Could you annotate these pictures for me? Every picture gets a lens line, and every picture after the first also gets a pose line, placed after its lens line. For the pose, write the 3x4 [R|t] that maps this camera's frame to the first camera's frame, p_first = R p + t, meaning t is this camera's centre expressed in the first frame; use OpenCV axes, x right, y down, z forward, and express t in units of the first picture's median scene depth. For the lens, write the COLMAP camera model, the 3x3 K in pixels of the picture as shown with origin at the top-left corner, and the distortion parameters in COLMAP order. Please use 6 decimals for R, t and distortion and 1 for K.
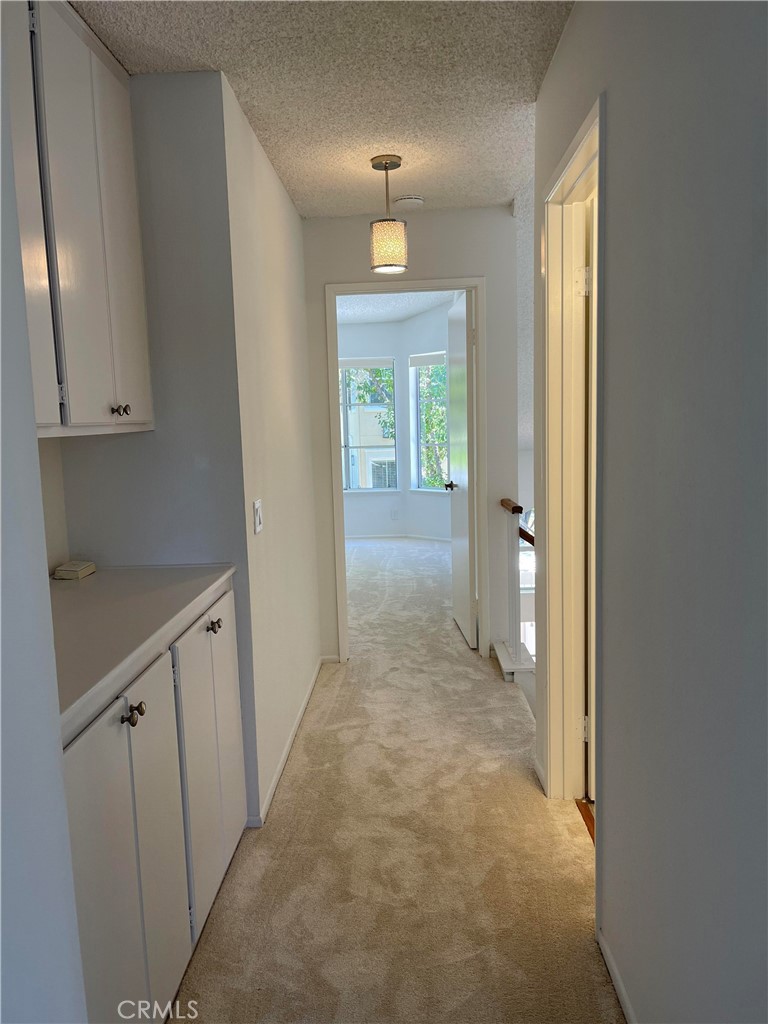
lens RADIAL K [[778.1, 0, 384.2], [0, 778.1, 511.6], [0, 0, 1]] dist [0.066265, -0.082326]
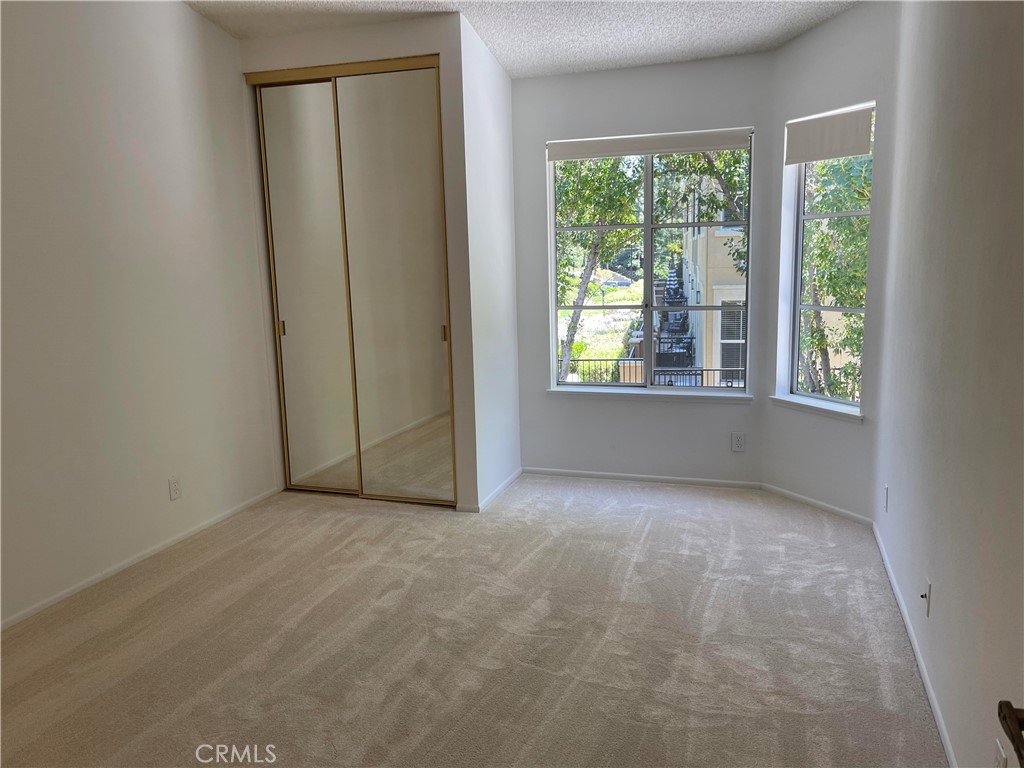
lens RADIAL K [[778.1, 0, 513.5], [0, 778.1, 385.6], [0, 0, 1]] dist [0.066265, -0.082326]
pose [[0.960106, 0.048194, -0.275453, 0.006563], [-0.031011, 0.997311, 0.066402, -0.038797], [0.277912, -0.055211, 0.959018, 0.288969]]
